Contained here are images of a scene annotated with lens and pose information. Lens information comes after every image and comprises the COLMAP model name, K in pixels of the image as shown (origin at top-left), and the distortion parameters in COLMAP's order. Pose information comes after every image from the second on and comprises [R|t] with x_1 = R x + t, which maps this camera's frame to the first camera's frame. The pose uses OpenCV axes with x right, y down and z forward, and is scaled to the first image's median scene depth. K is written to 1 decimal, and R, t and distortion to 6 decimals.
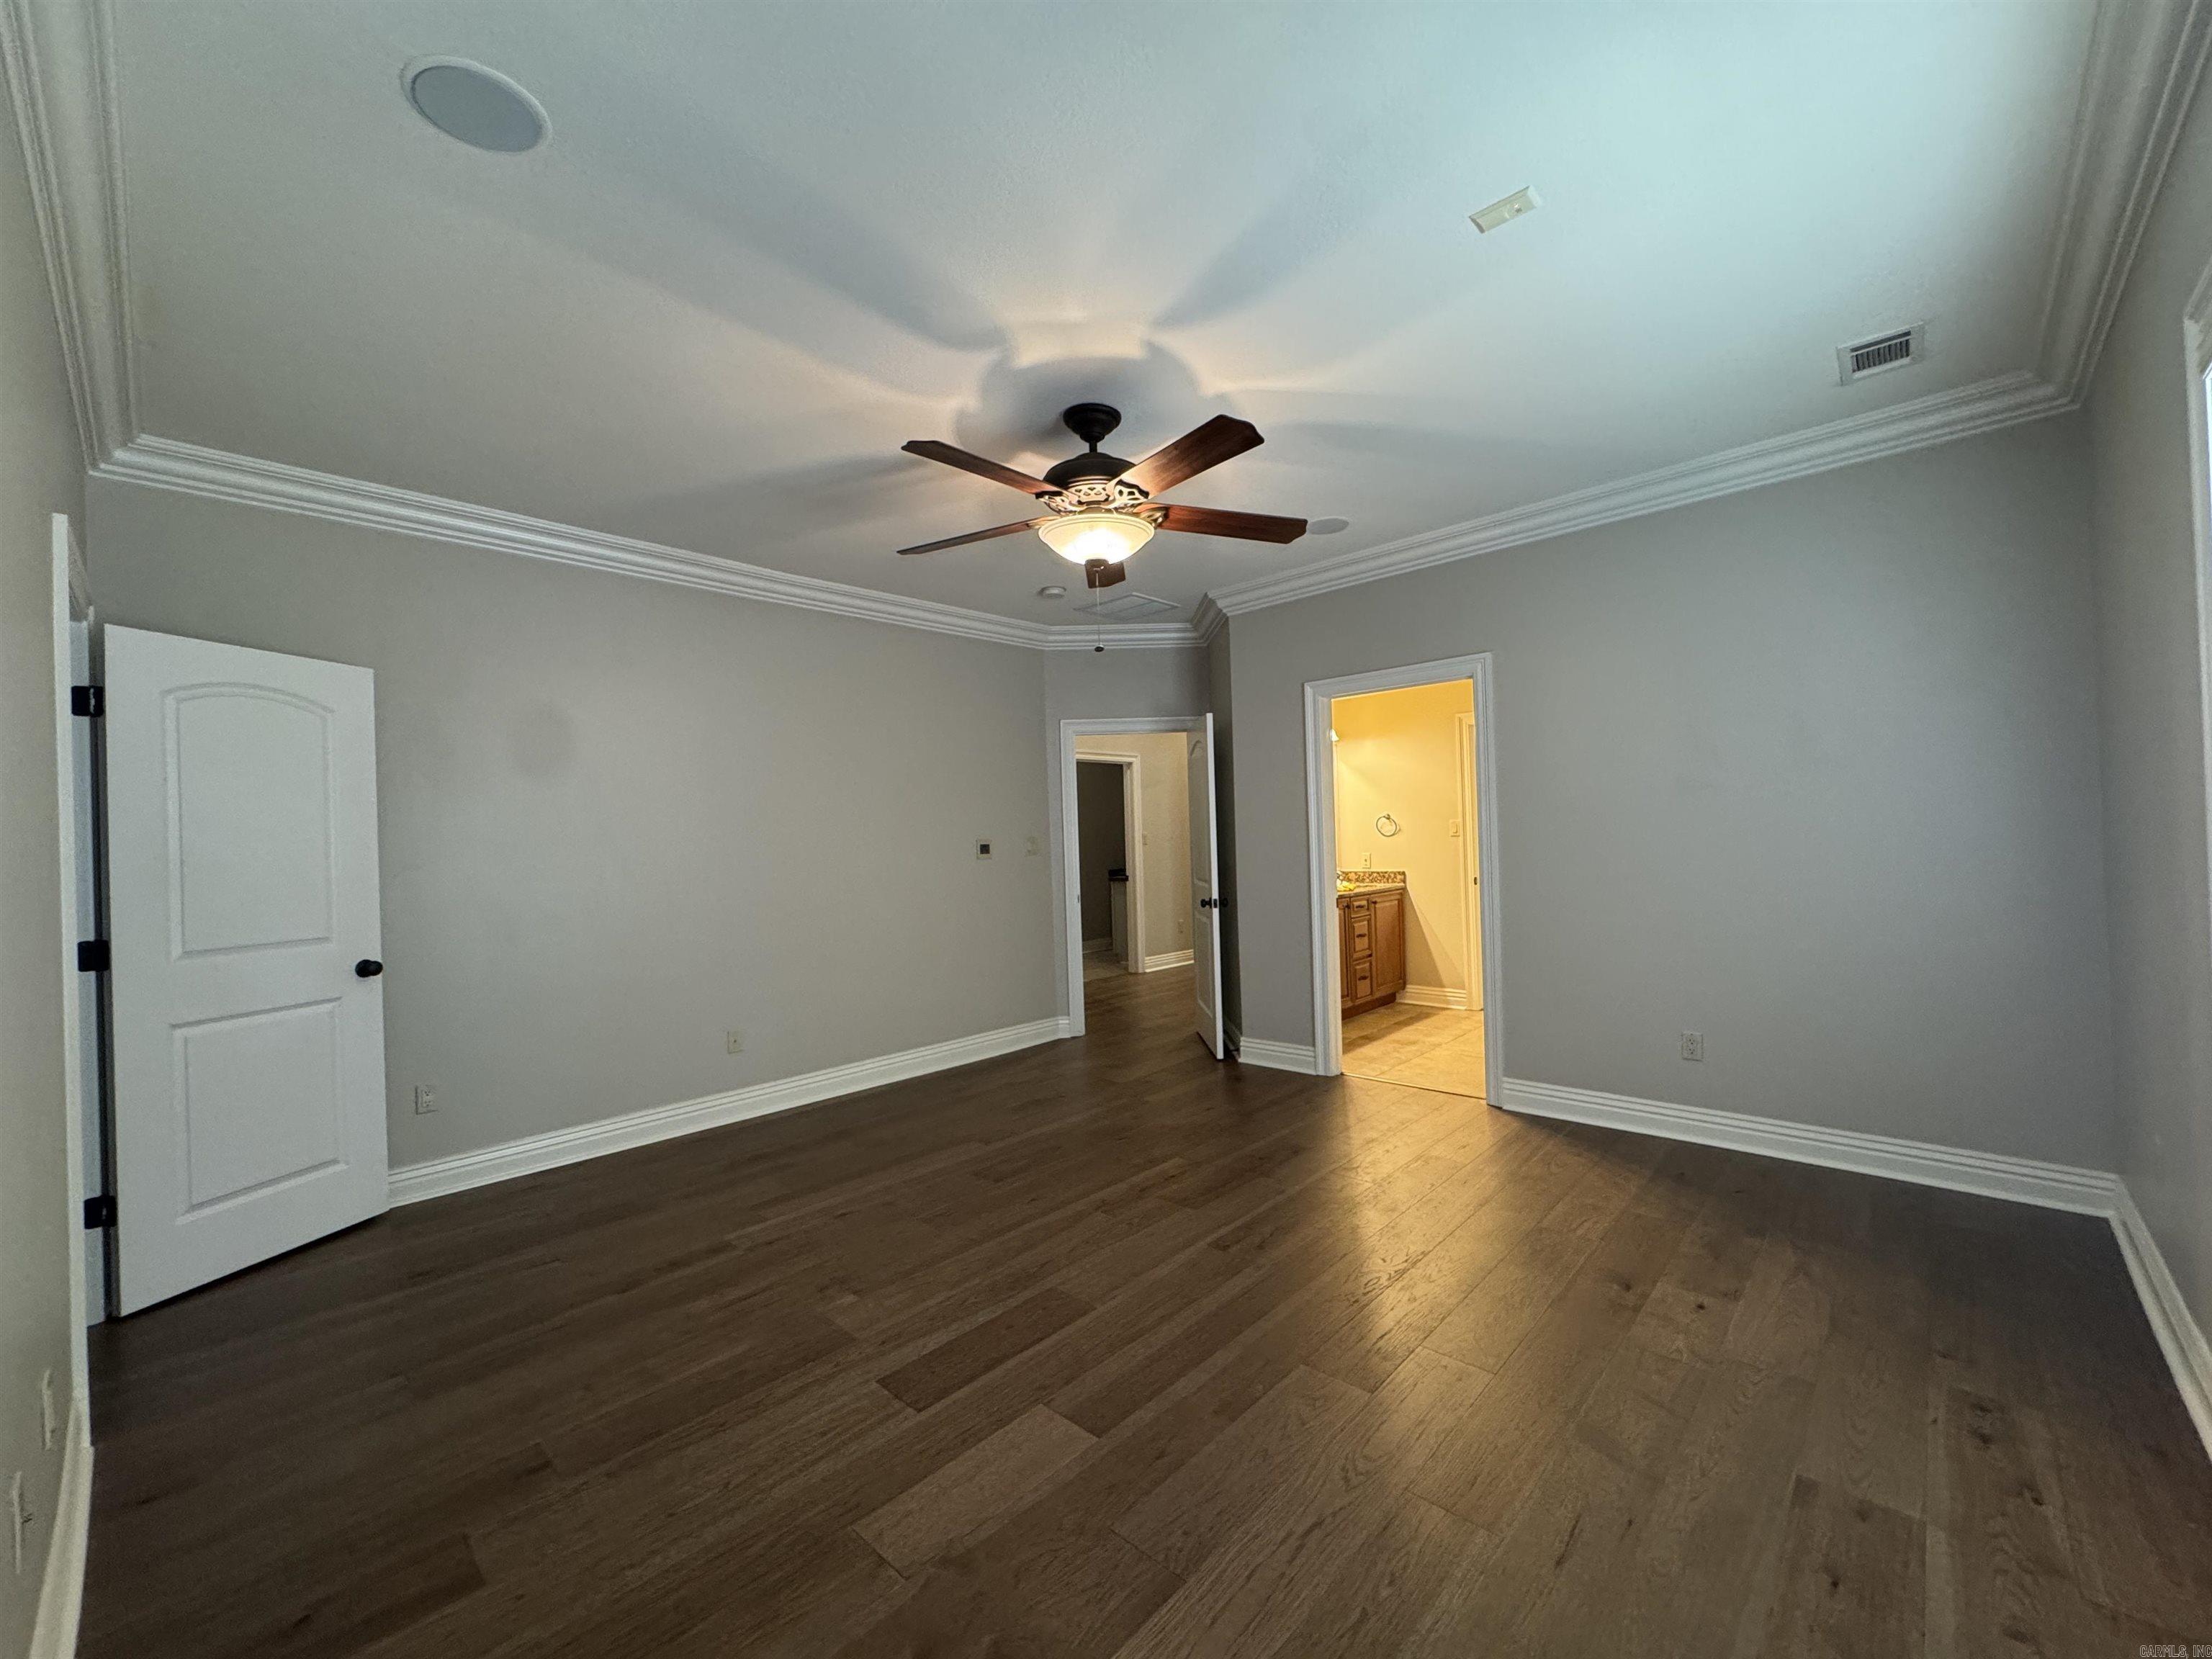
lens RADIAL K [[887.1, 0, 1103.7], [0, 887.1, 826.2], [0, 0, 1]] dist [-0.002399, -0.000208]
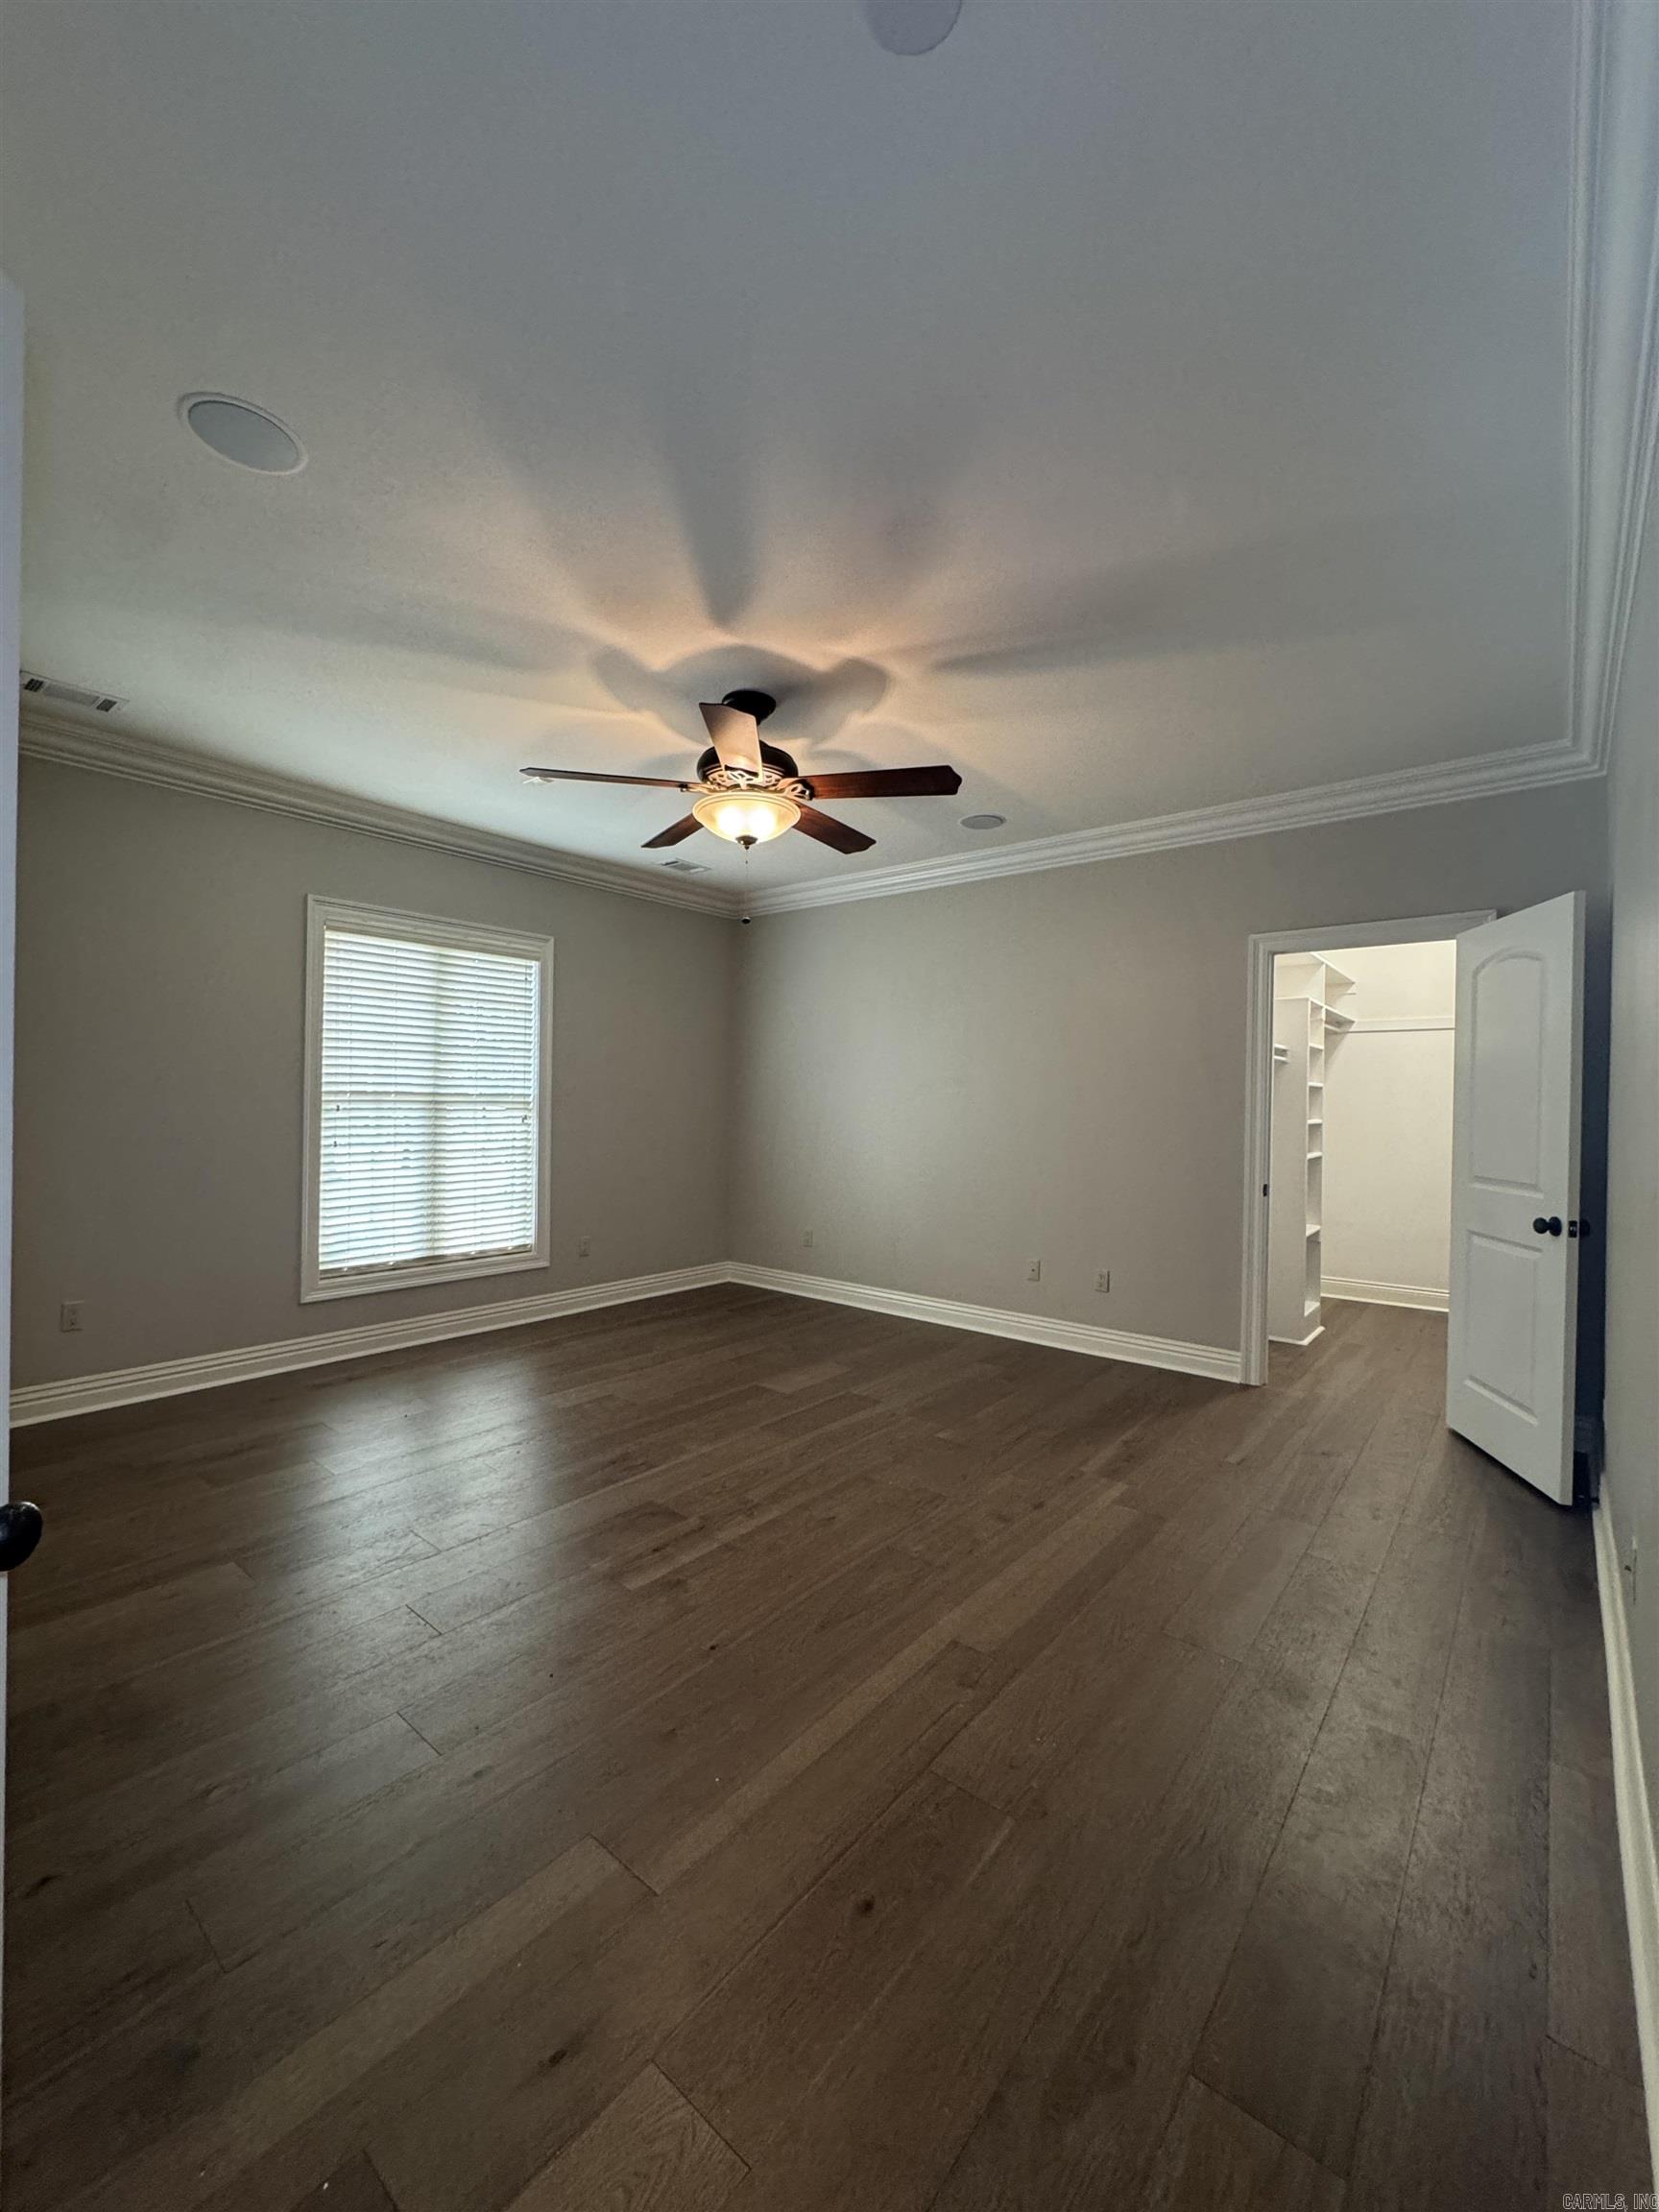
lens RADIAL K [[887.1, 0, 828.9], [0, 887.1, 1108.6], [0, 0, 1]] dist [-0.002399, -0.000208]
pose [[-0.997288, 0.015337, -0.071979, -0.021138], [0.016000, 0.999835, -0.008641, 0.036271], [0.071834, -0.009769, -0.997369, 1.939457]]
